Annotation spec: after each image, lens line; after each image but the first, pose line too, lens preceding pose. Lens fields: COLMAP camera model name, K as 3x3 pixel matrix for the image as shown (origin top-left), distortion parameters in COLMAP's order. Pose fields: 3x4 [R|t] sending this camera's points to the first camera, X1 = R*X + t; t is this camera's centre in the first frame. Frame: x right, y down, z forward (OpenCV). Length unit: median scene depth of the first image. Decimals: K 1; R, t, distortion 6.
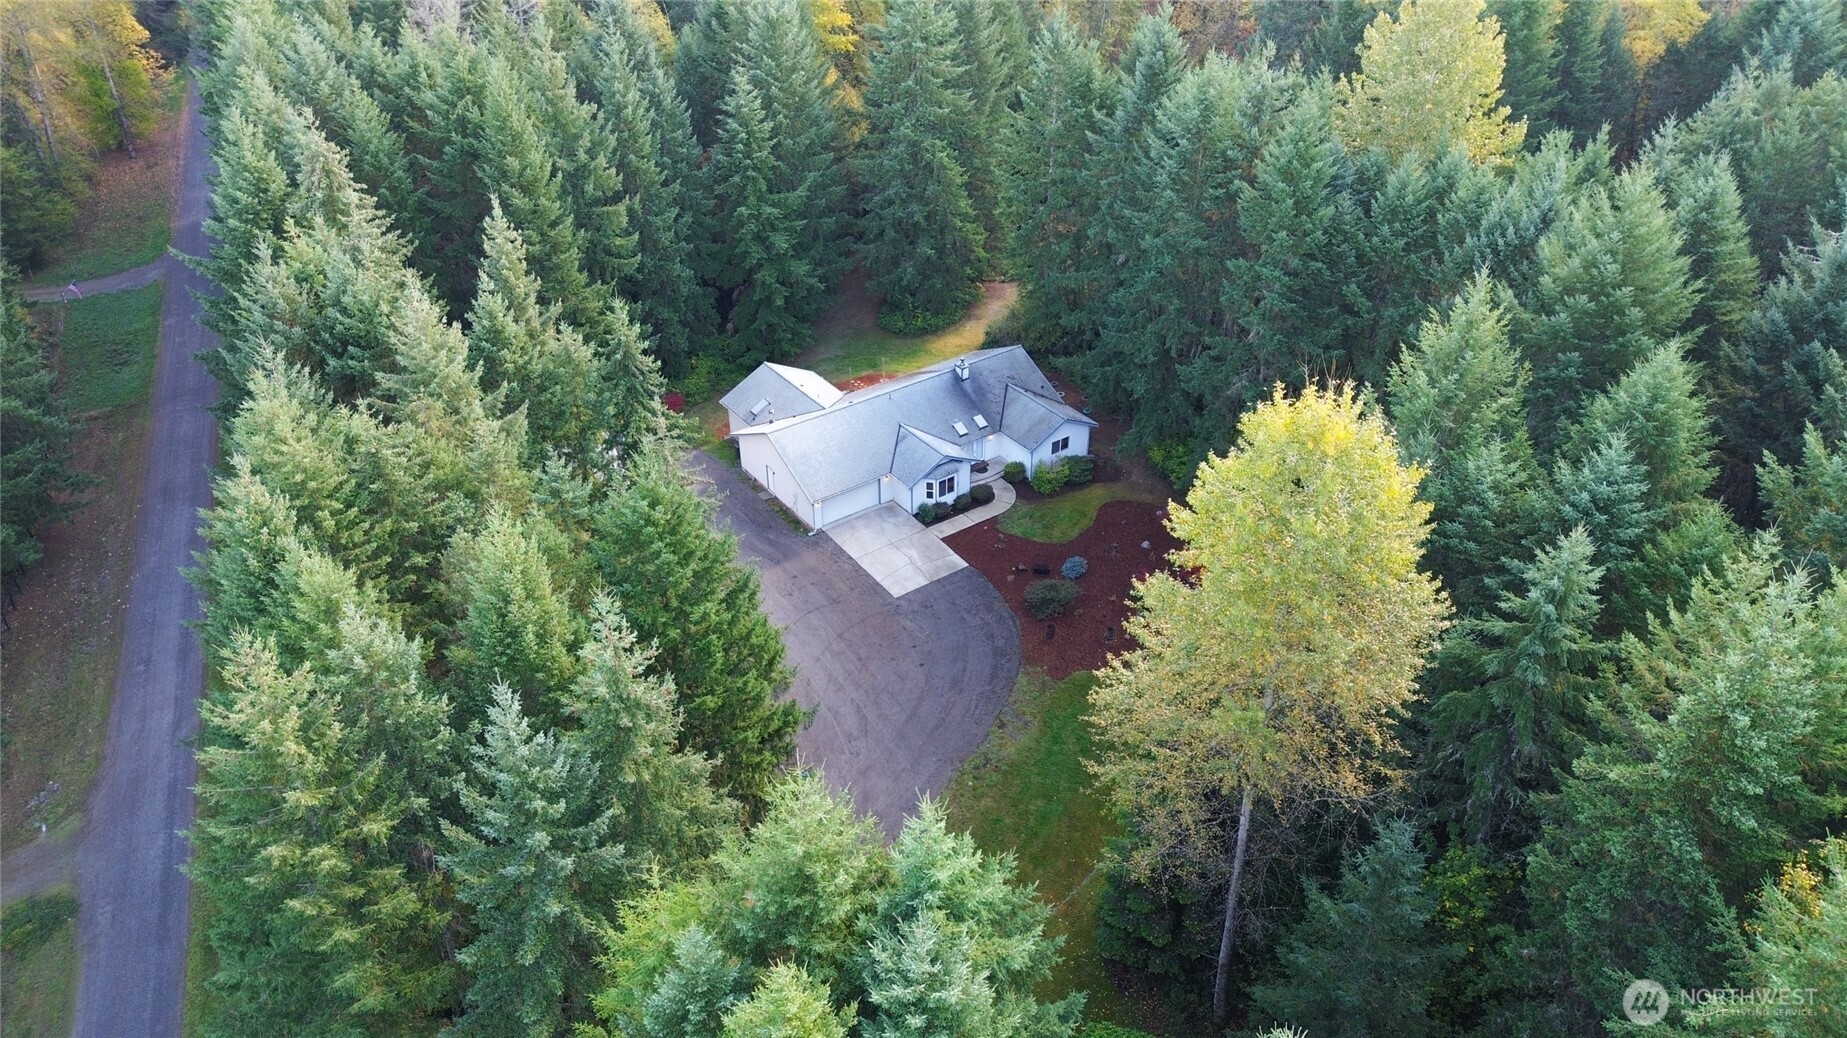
lens RADIAL K [[1277.4, 0, 927.7], [0, 1277.4, 524.7], [0, 0, 1]] dist [0.063325, -0.046276]
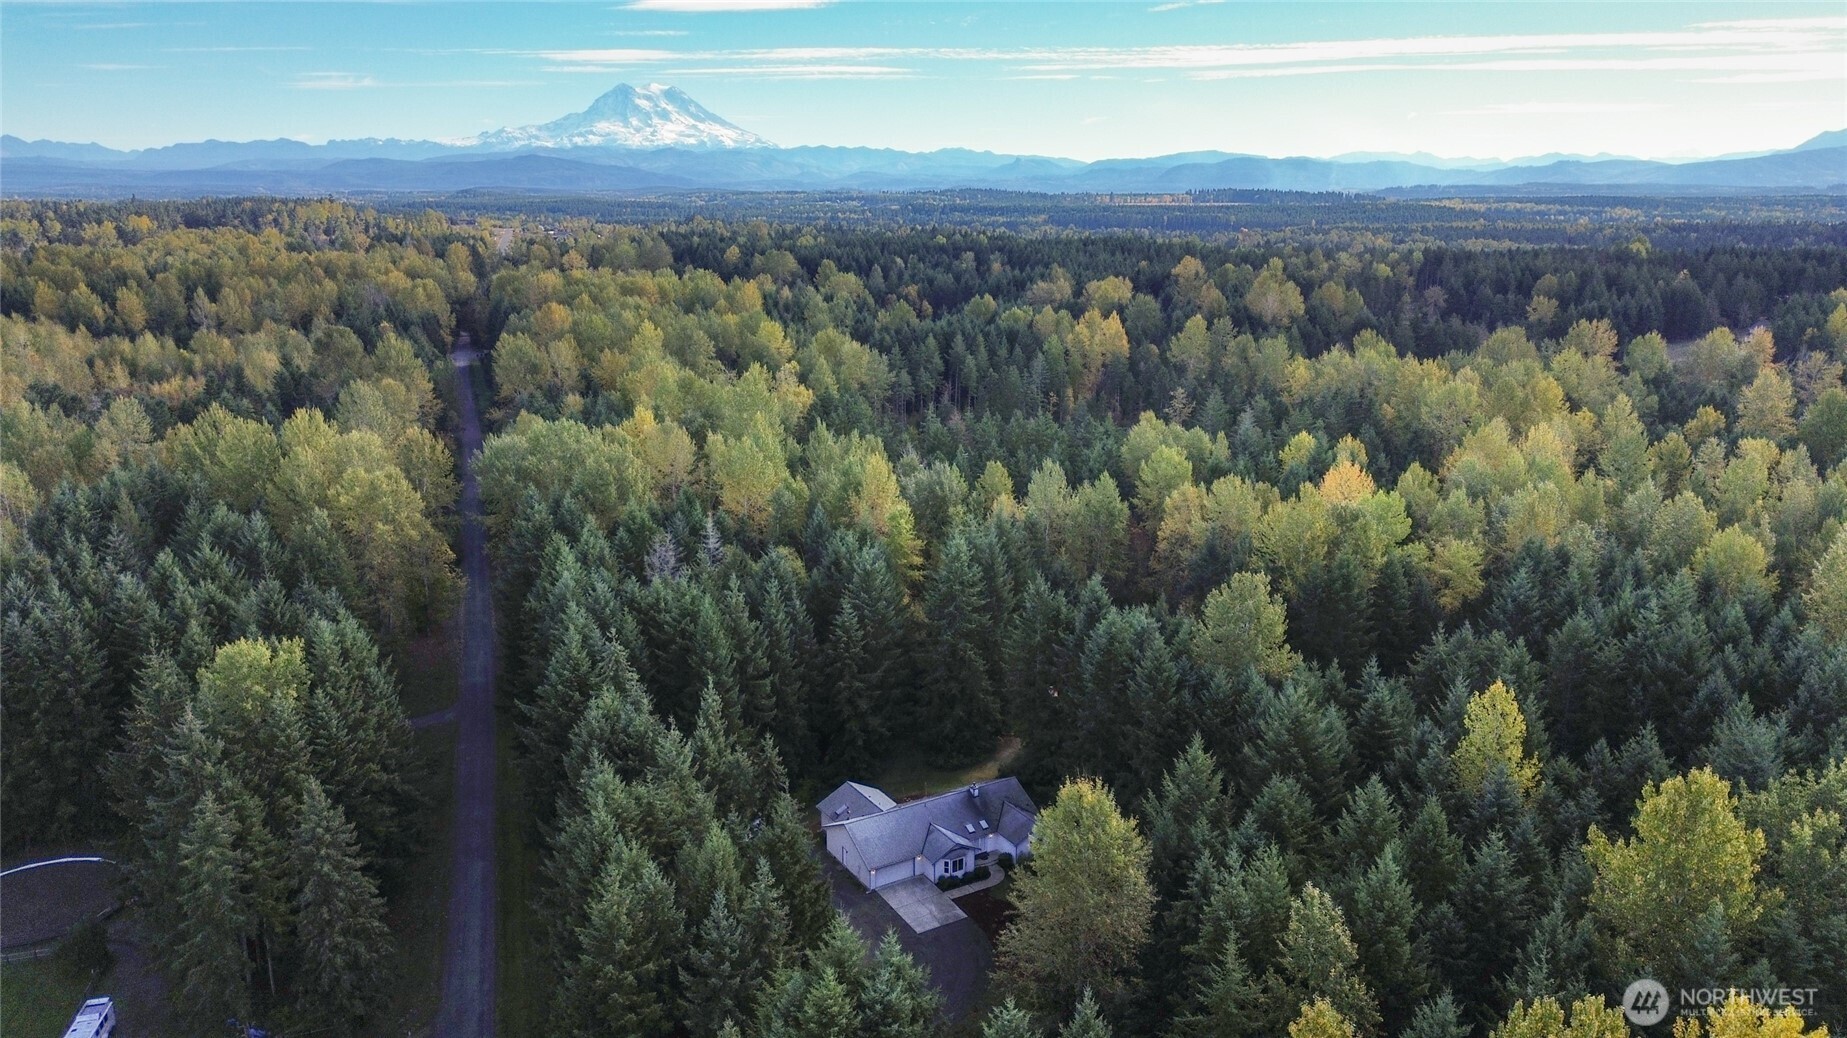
lens RADIAL K [[1261.7, 0, 923.5], [0, 1261.7, 519.0], [0, 0, 1]] dist [0.120456, -0.169096]
pose [[0.996371, 0.022125, -0.082194, 0.100396], [-0.049867, 0.934294, -0.353000, 0.136977], [0.068983, 0.355817, 0.932006, -0.643819]]
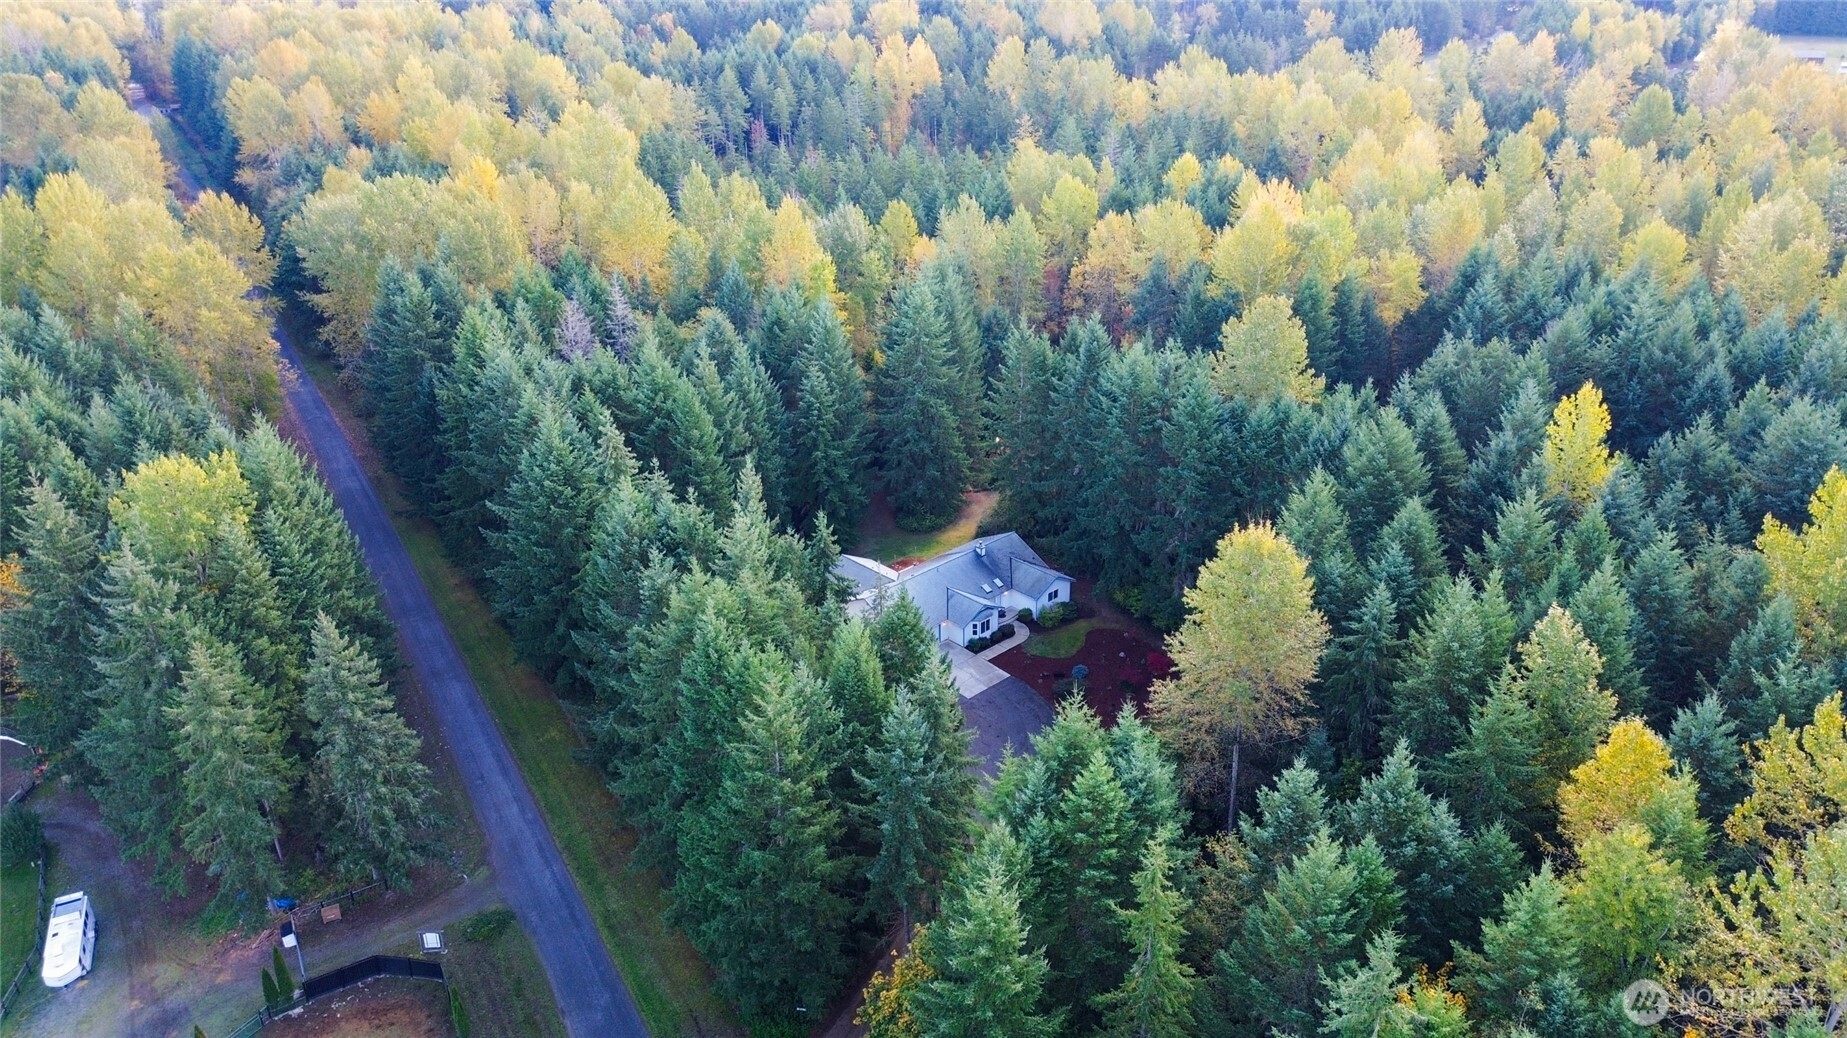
lens RADIAL K [[1261.7, 0, 923.5], [0, 1261.7, 519.0], [0, 0, 1]] dist [0.120456, -0.169096]
pose [[0.991265, -0.063017, 0.115854, -0.243043], [0.081879, 0.982714, -0.166041, 0.095103], [-0.103388, 0.174077, 0.979290, -0.505031]]
